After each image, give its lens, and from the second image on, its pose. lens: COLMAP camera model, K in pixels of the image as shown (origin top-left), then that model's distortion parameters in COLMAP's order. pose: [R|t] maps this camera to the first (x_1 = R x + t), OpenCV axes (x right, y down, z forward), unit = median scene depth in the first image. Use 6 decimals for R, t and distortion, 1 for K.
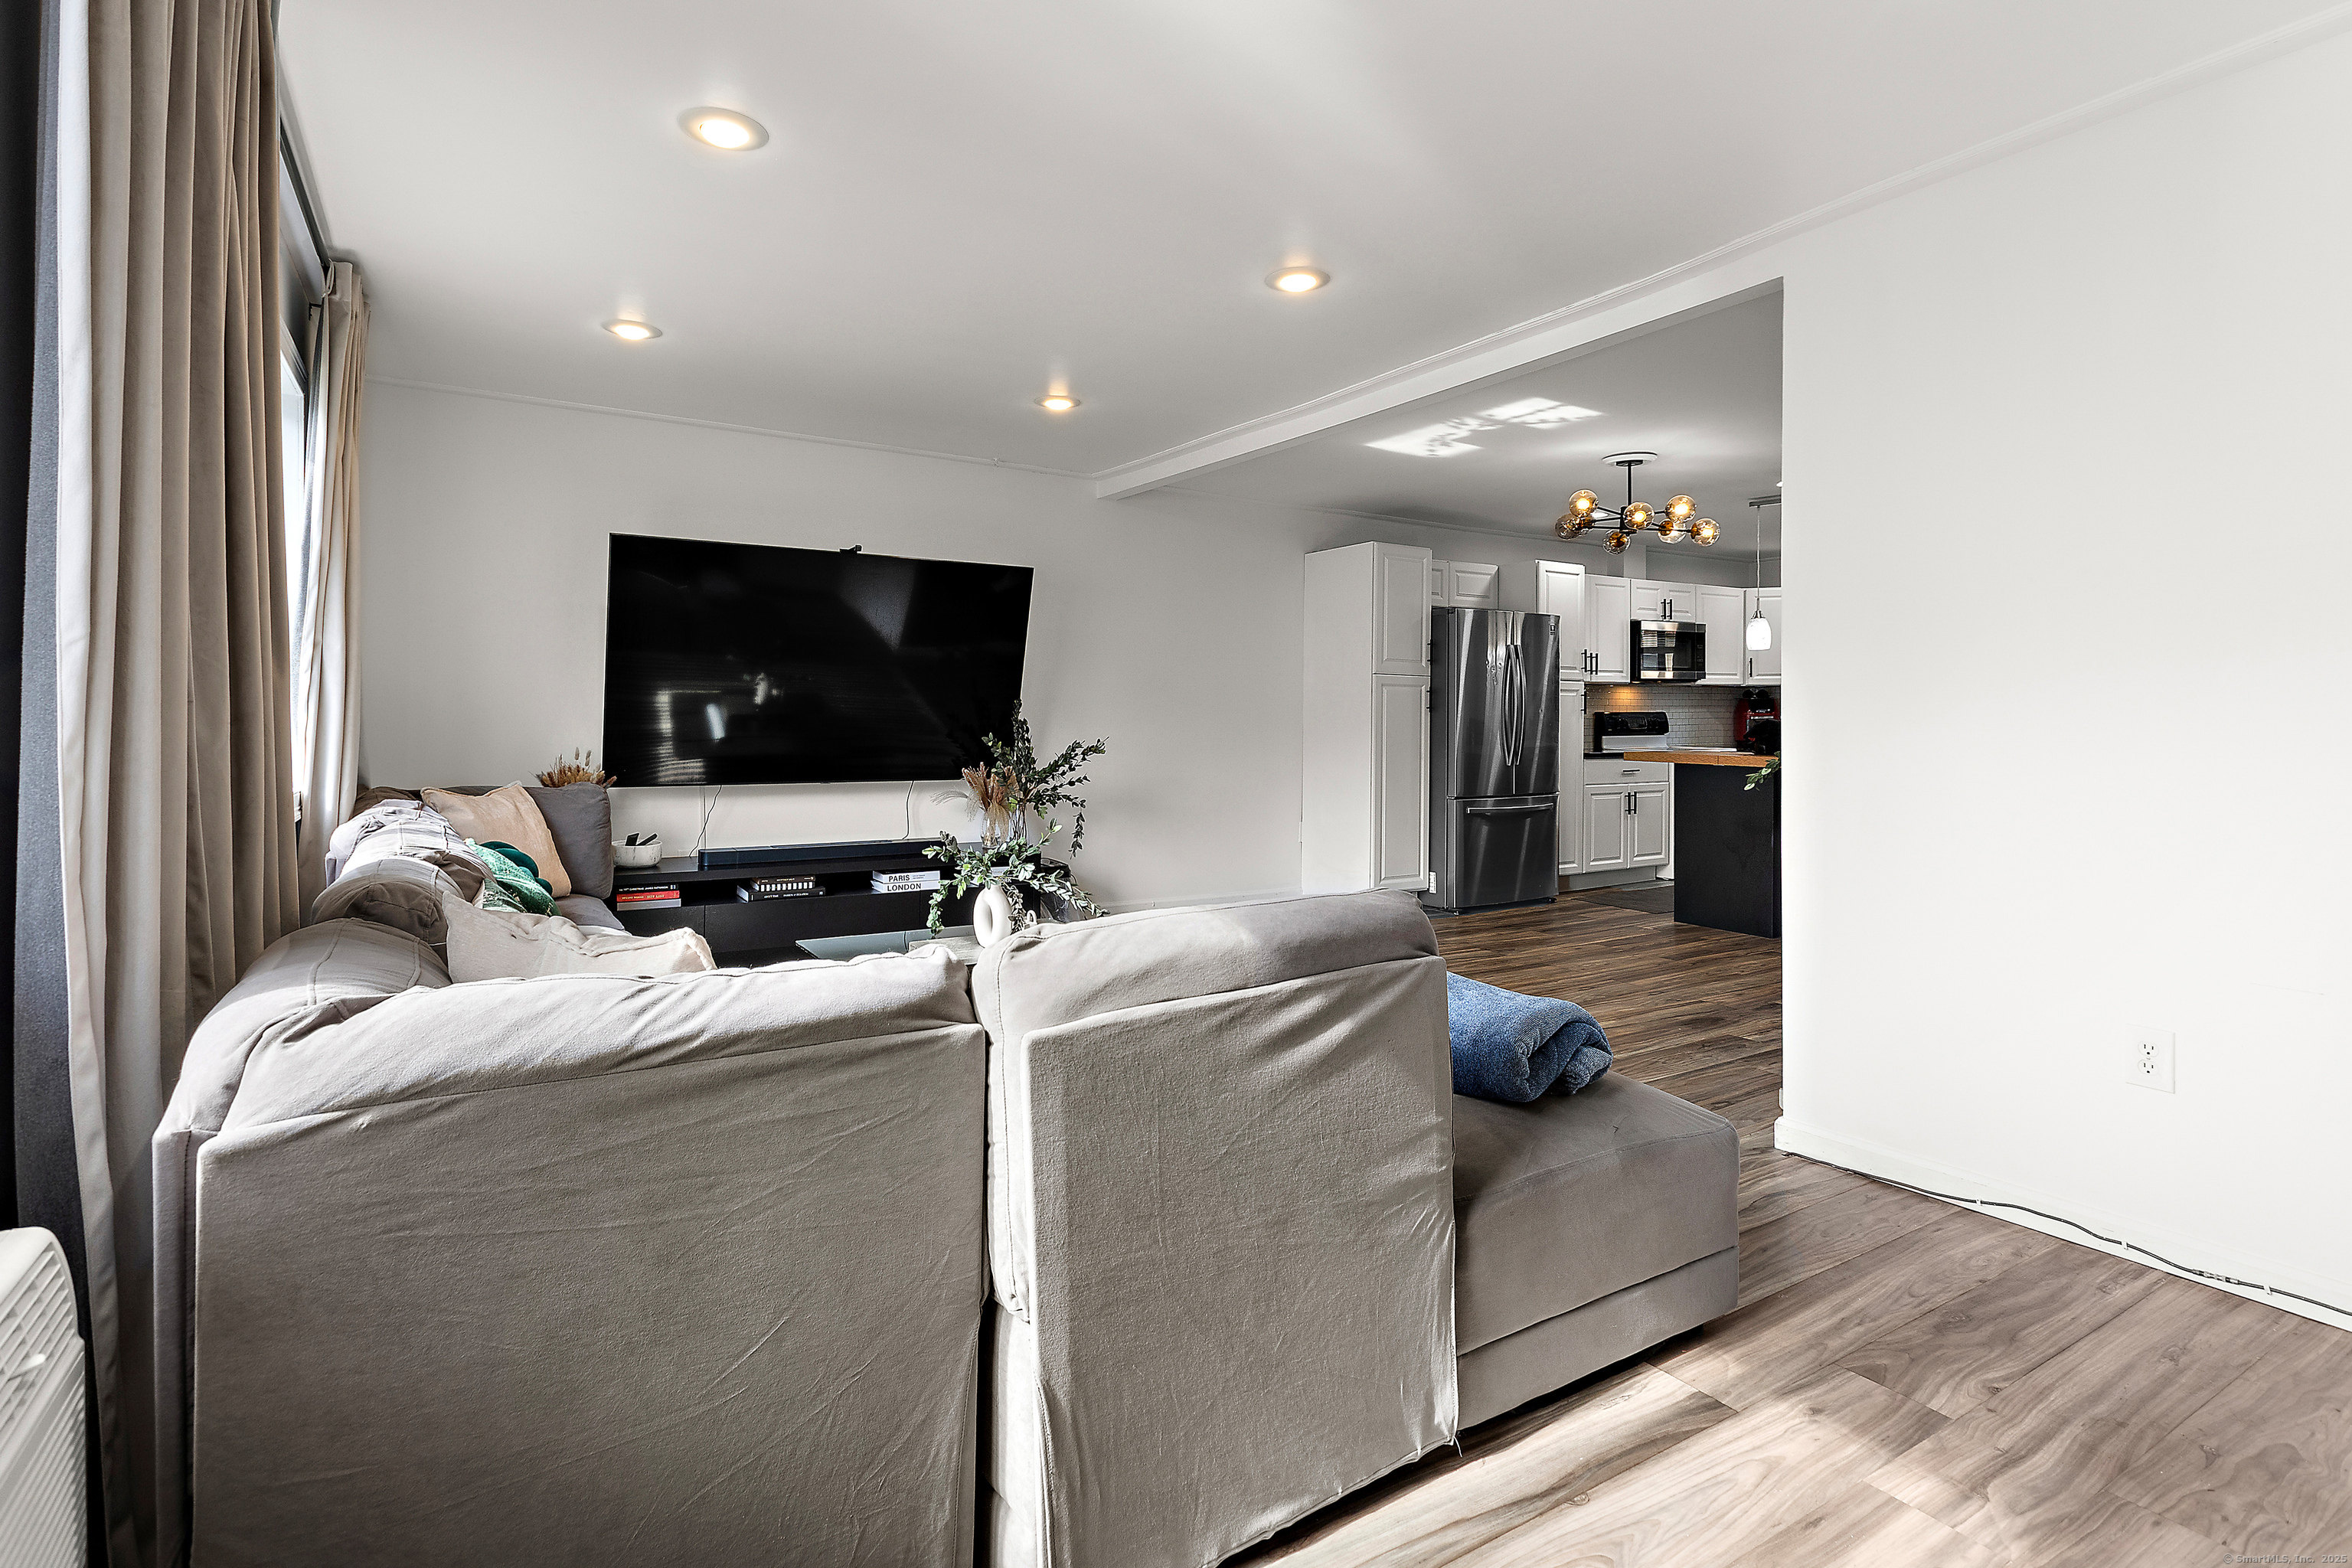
lens RADIAL K [[1126.3, 0, 1152.8], [0, 1126.3, 716.2], [0, 0, 1]] dist [-0.005183, 0.000491]
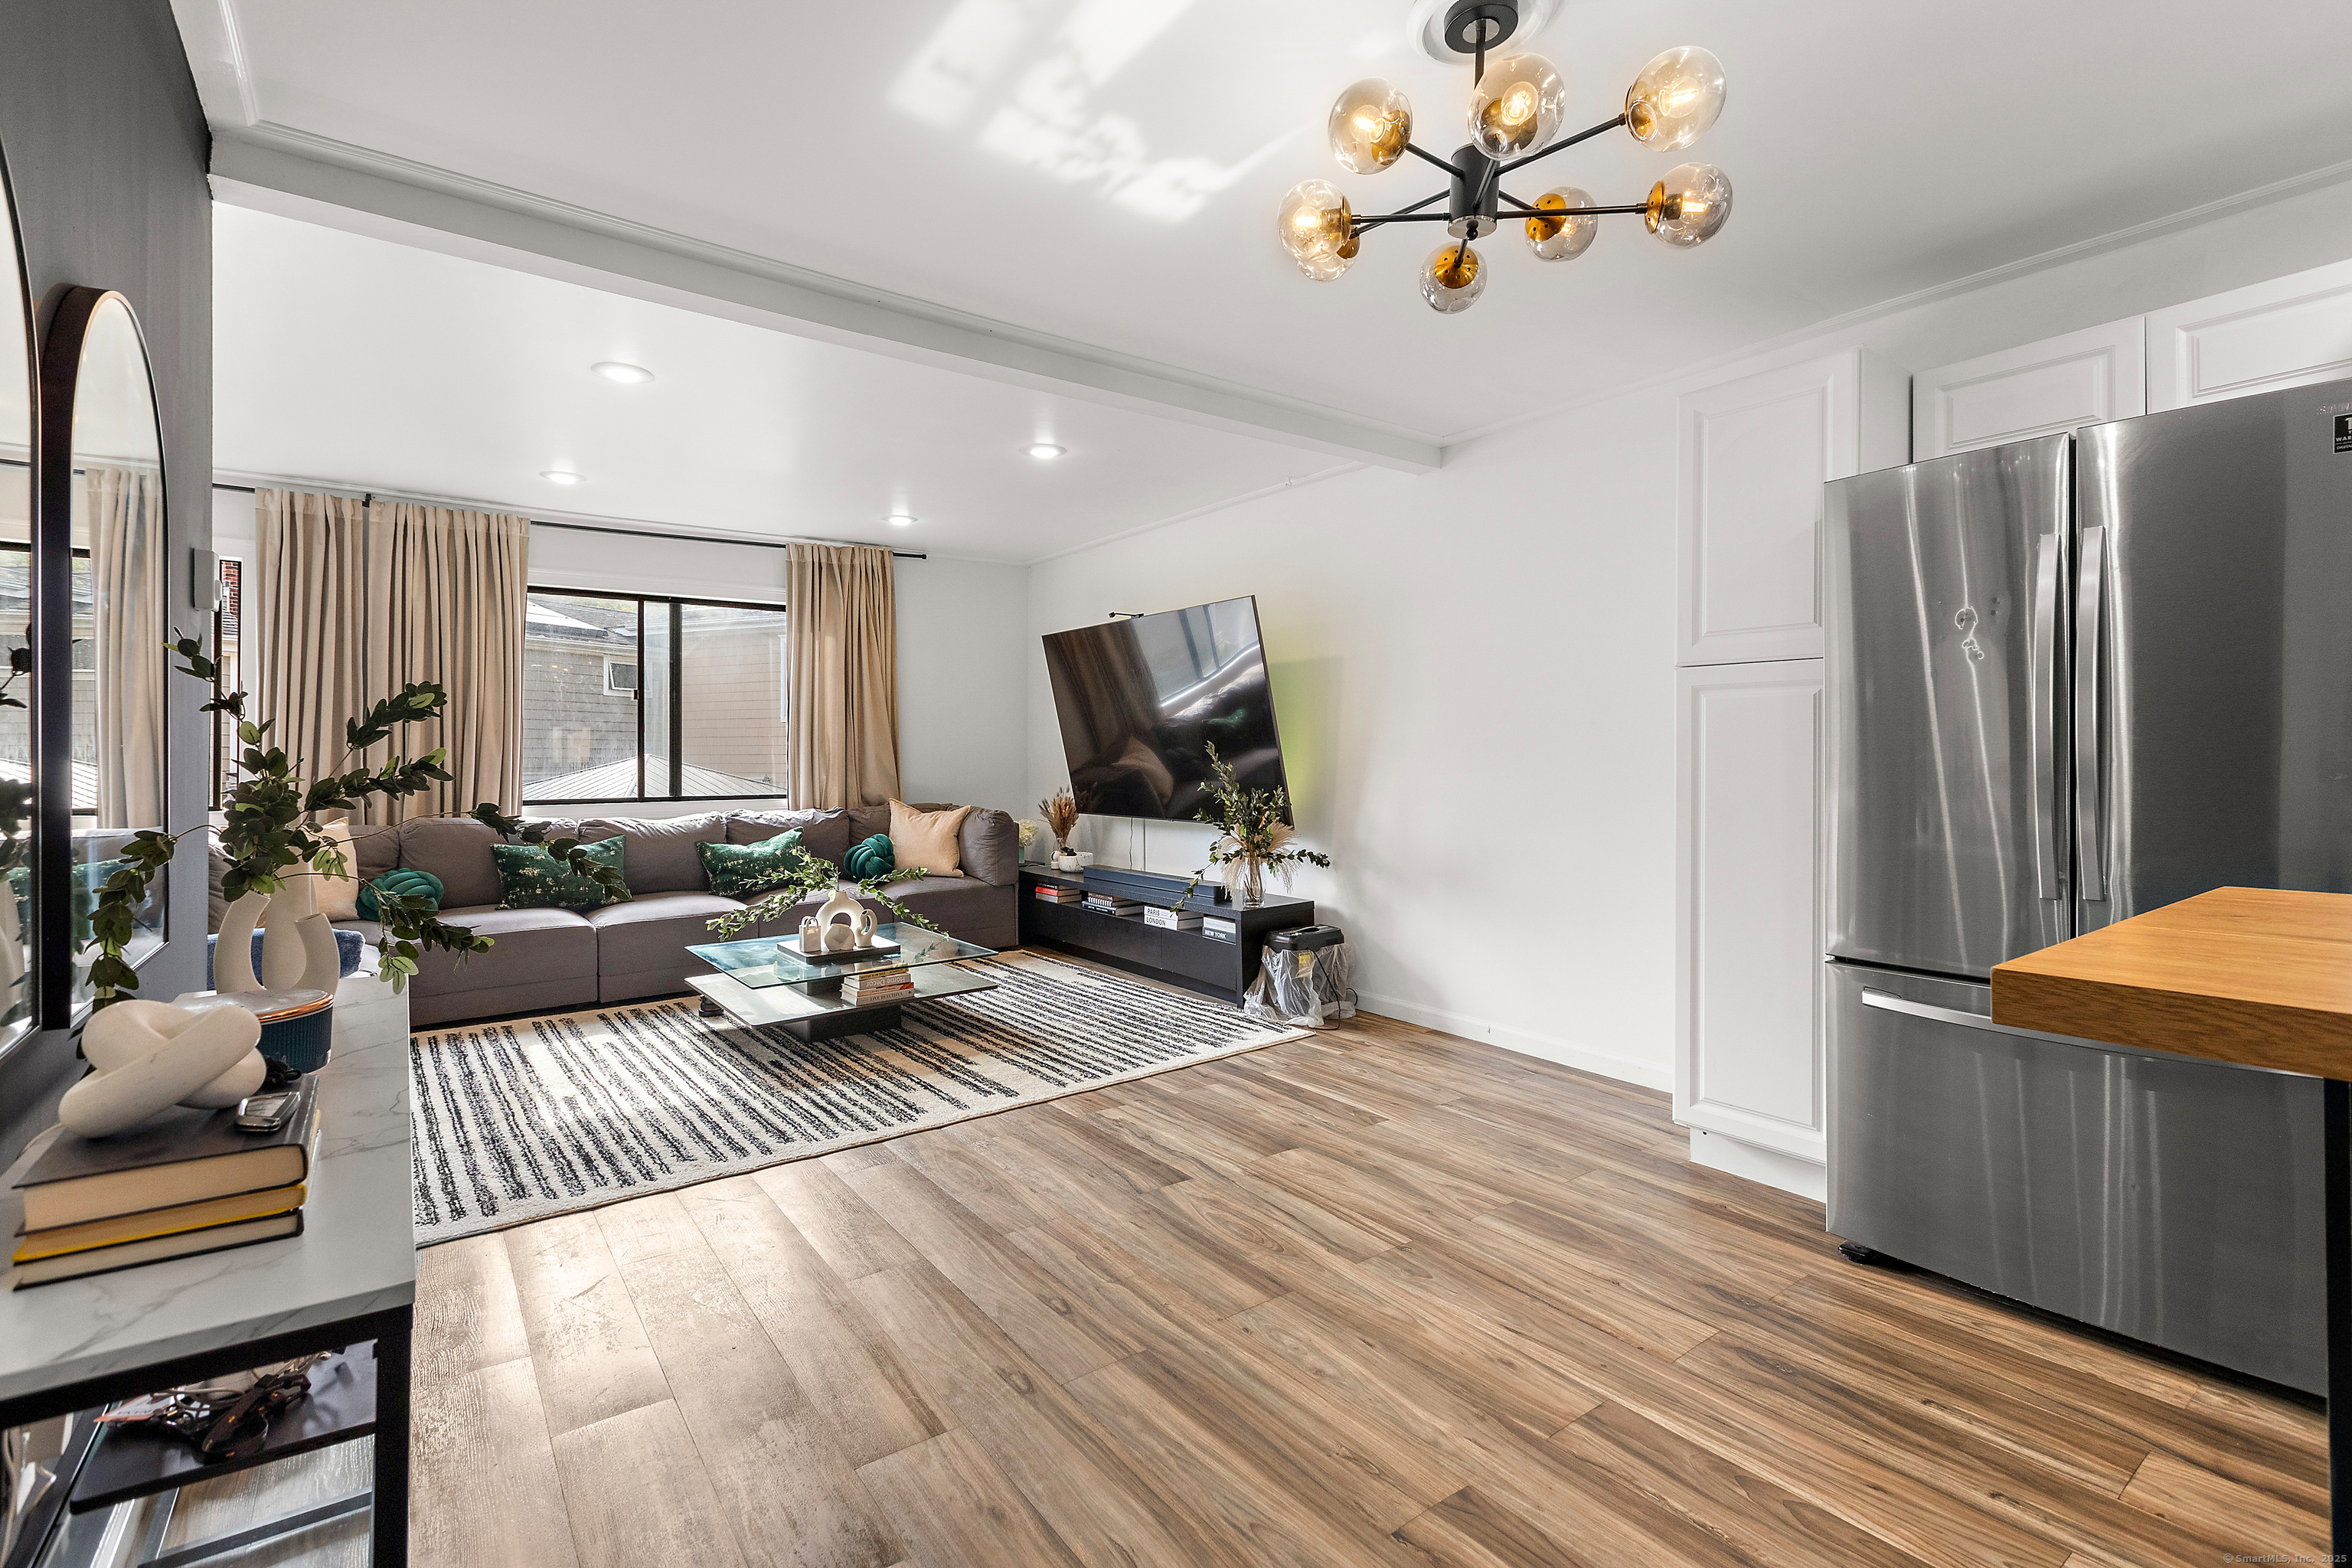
lens RADIAL K [[1053.1, 0, 1172.2], [0, 1053.1, 756.7], [0, 0, 1]] dist [0.002406, -0.000738]
pose [[0.088677, -0.010223, -0.996008, 0.580578], [0.002108, 0.999947, -0.010076, 0.004302], [0.996058, -0.001206, 0.088694, 0.688695]]
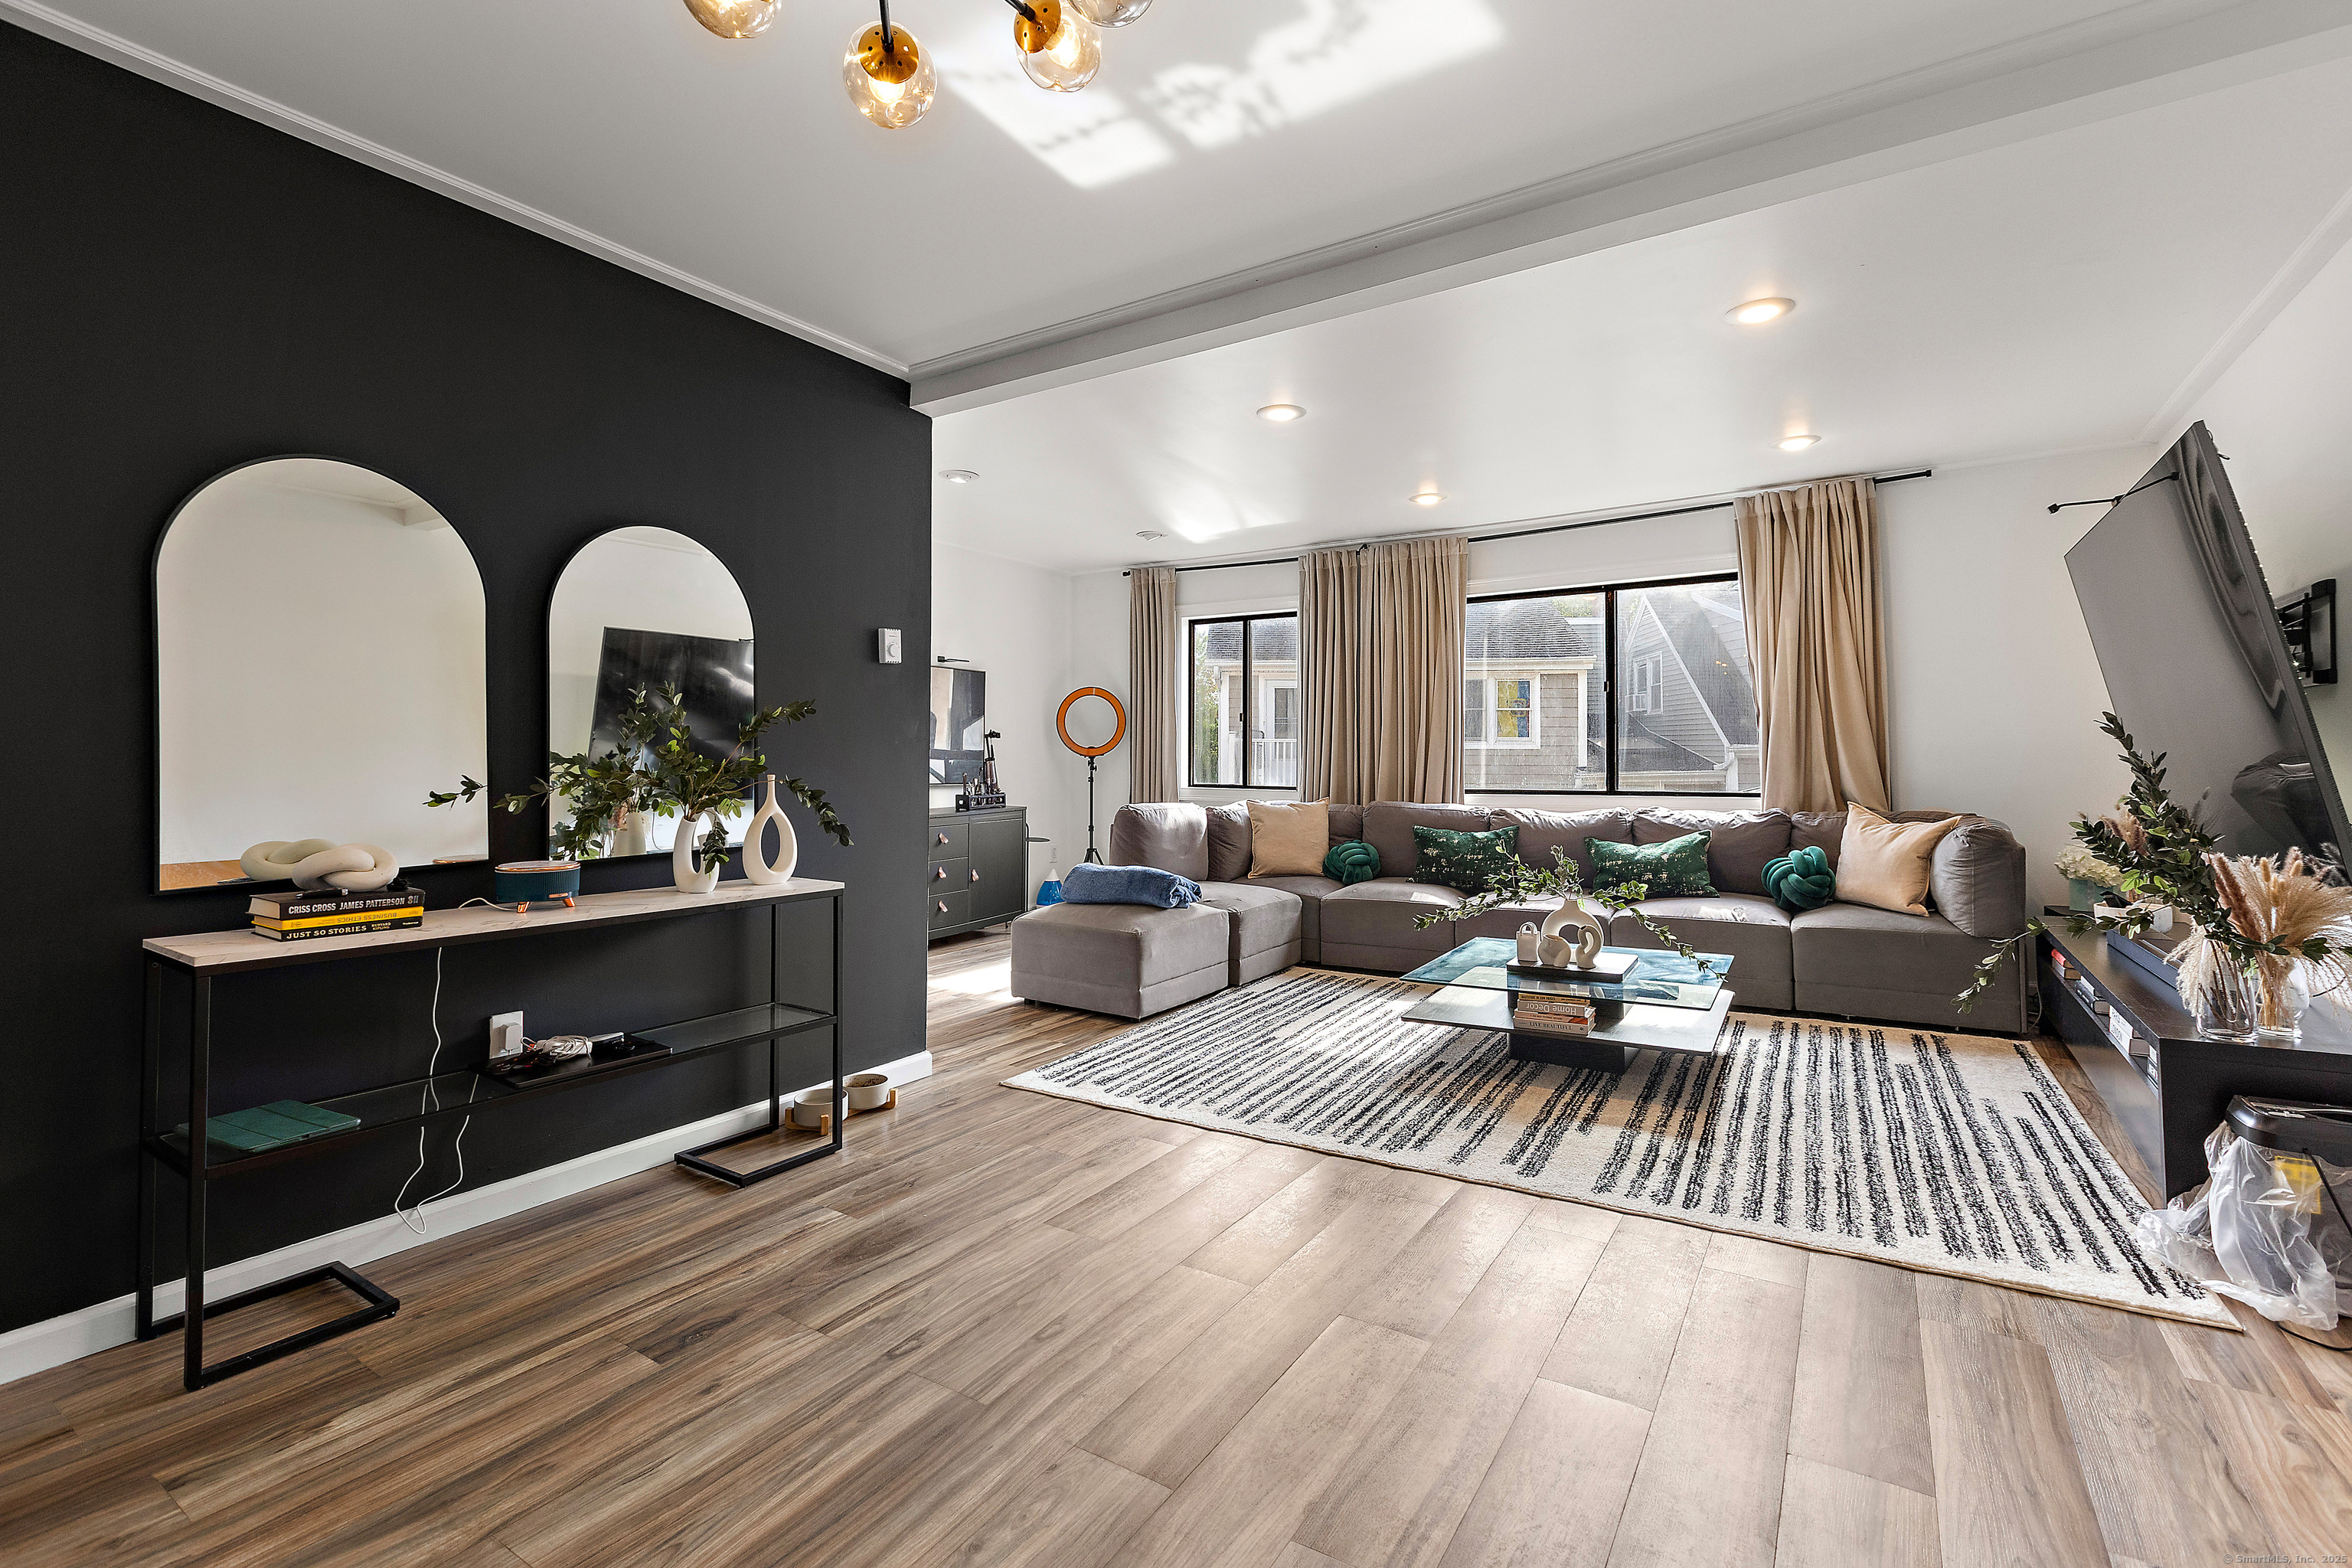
lens RADIAL K [[1053.1, 0, 1160.6], [0, 1053.1, 740.3], [0, 0, 1]] dist [0.002406, -0.000738]
pose [[-0.904311, -0.012900, -0.426680, 0.362995], [-0.003897, 0.999751, -0.021966, 0.007197], [0.426857, -0.018201, -0.904136, 0.962048]]
